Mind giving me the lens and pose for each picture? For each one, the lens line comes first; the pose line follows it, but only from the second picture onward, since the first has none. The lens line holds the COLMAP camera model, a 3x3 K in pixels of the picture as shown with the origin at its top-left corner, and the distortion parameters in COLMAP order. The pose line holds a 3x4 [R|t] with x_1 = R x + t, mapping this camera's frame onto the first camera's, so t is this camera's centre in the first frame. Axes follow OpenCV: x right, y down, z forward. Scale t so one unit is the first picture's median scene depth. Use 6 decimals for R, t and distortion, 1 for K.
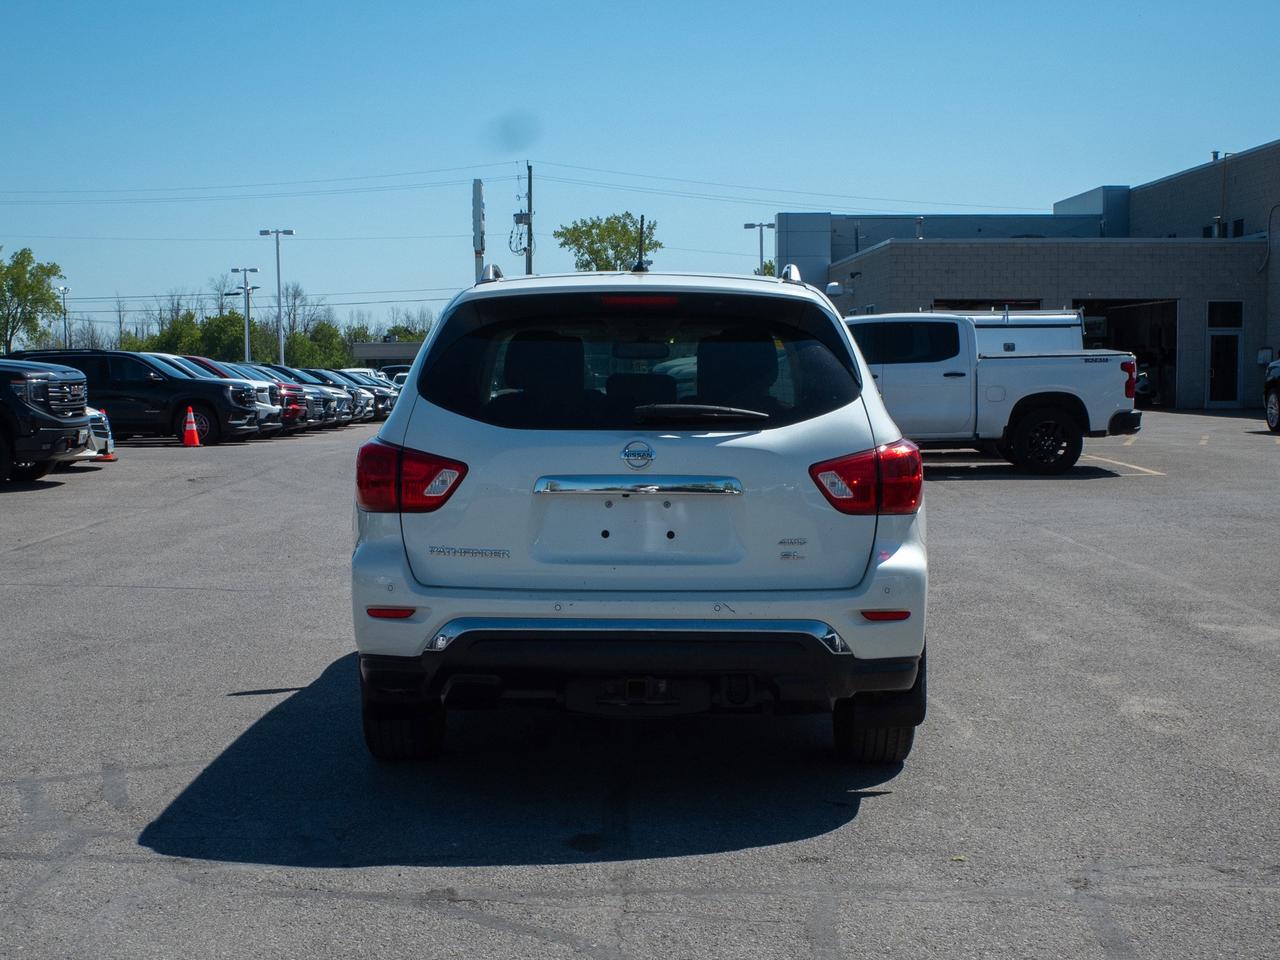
lens RADIAL K [[2132.6, 0, 607.7], [0, 2132.6, 563.6], [0, 0, 1]] dist [-0.037430, -0.091604]
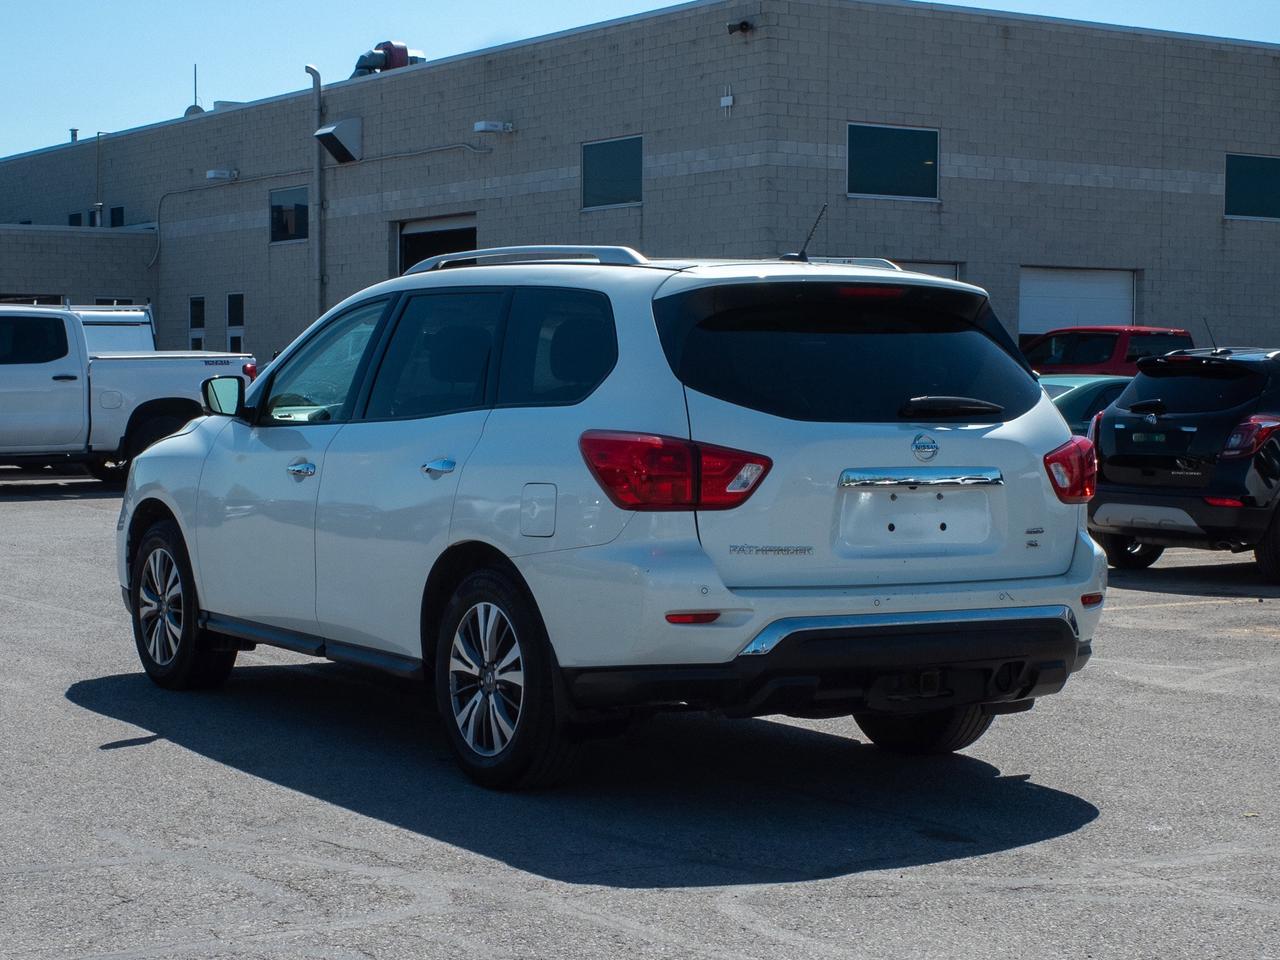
lens RADIAL K [[2497.6, 0, 640.0], [0, 2497.6, 480.0], [0, 0, 1]] dist [-0.025531, -0.197302]
pose [[0.840495, -0.014267, 0.541631, -0.190787], [0.041297, 0.998432, -0.037784, 0.000838], [-0.540243, 0.054125, 0.839767, 0.023300]]
